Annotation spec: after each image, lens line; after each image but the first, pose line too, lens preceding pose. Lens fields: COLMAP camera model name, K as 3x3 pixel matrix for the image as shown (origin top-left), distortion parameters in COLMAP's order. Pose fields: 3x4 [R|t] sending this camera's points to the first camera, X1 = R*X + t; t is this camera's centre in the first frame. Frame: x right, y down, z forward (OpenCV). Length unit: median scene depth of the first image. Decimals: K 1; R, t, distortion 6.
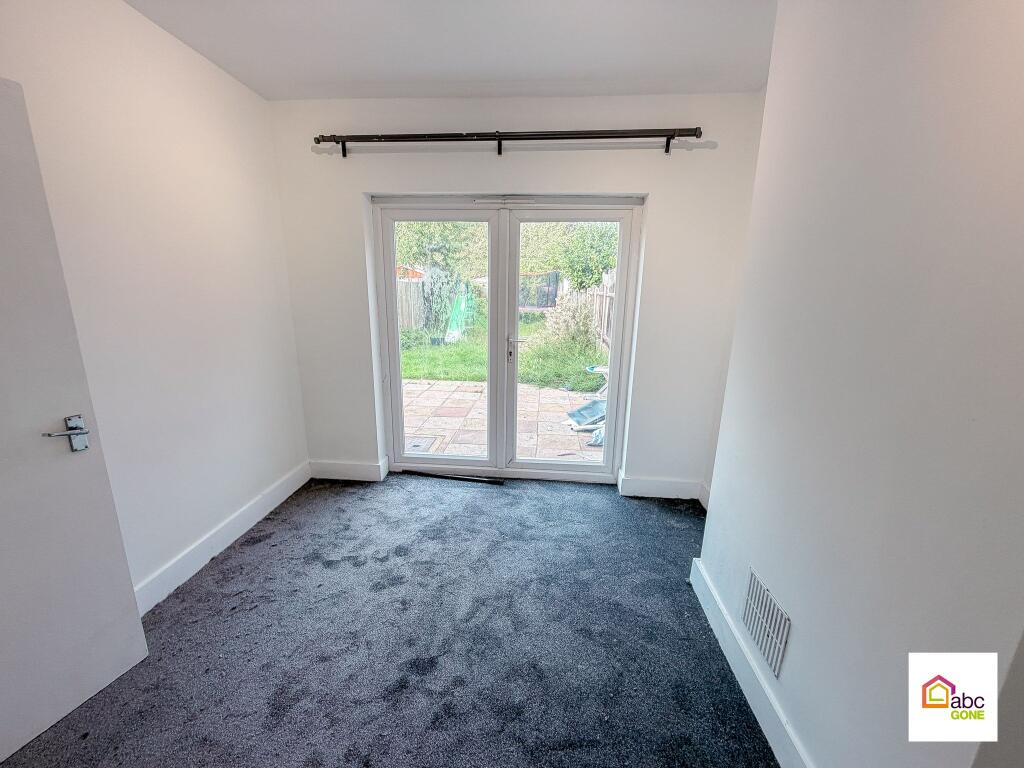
lens RADIAL K [[406.5, 0, 511.5], [0, 406.5, 387.2], [0, 0, 1]] dist [-0.000018, 0.000017]
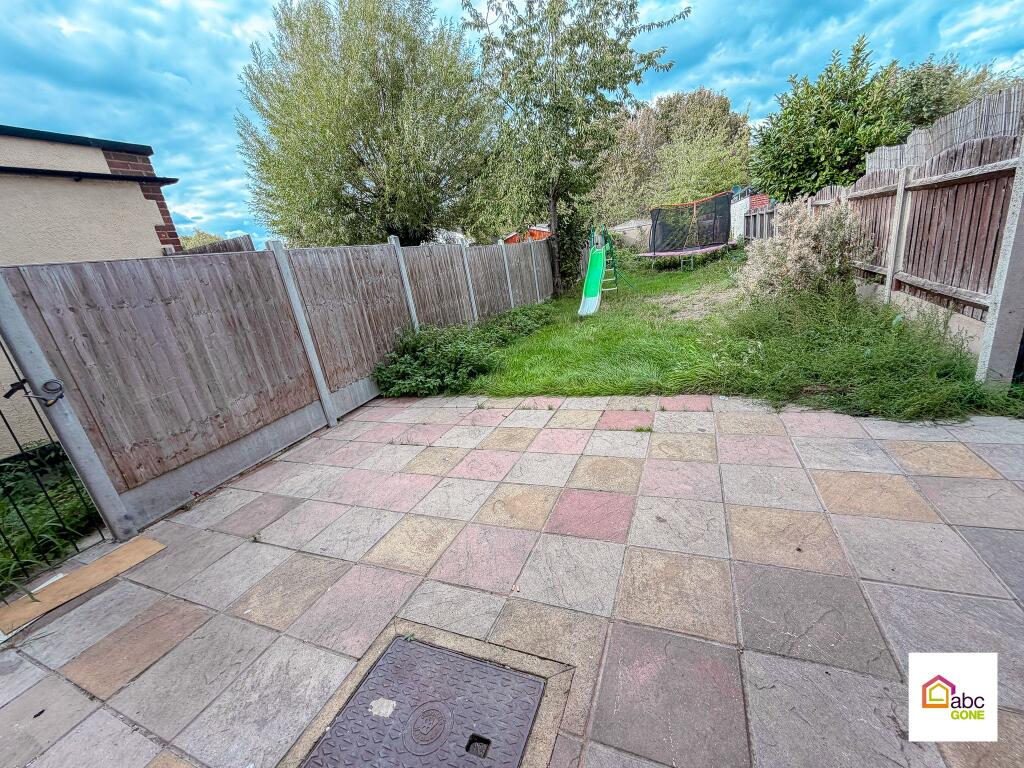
lens RADIAL K [[406.5, 0, 511.5], [0, 406.5, 387.2], [0, 0, 1]] dist [-0.000018, 0.000017]
pose [[0.936311, -0.057424, -0.346445, -0.138970], [0.089473, 0.992991, 0.077223, -0.226803], [0.339583, -0.103303, 0.934886, 1.165768]]
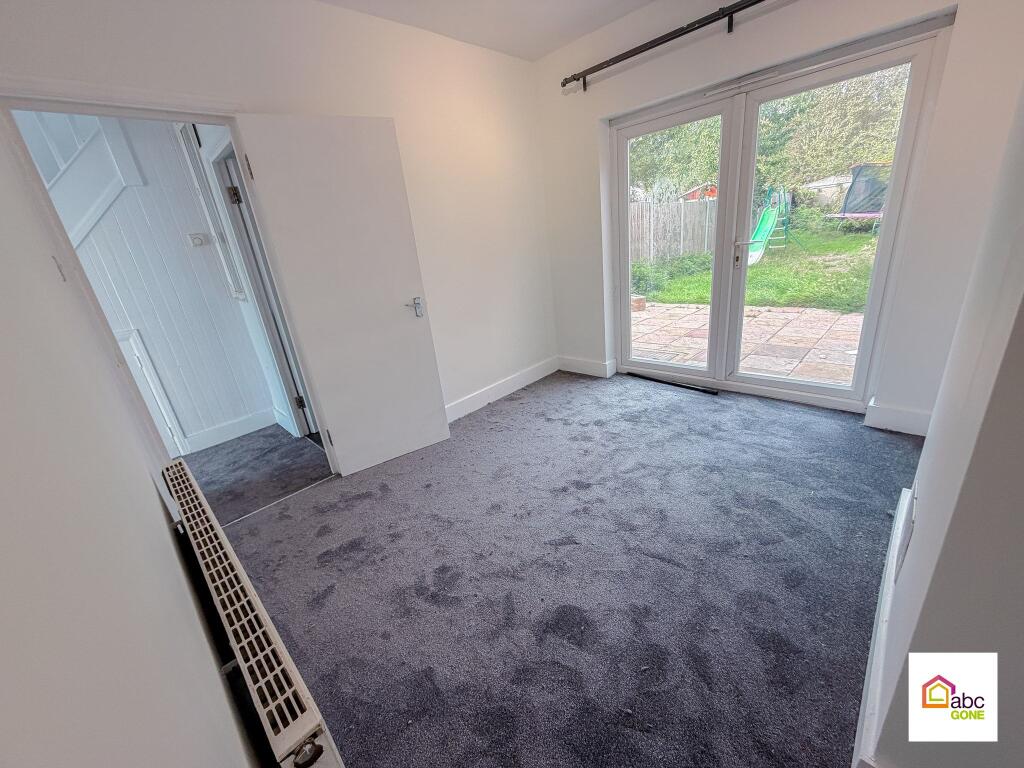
lens RADIAL K [[406.5, 0, 511.5], [0, 406.5, 387.2], [0, 0, 1]] dist [-0.000018, 0.000017]
pose [[0.761443, 0.129059, -0.635254, 0.261229], [-0.028005, 0.985615, 0.166670, 0.076582], [0.647626, -0.109120, 0.754104, -0.099182]]
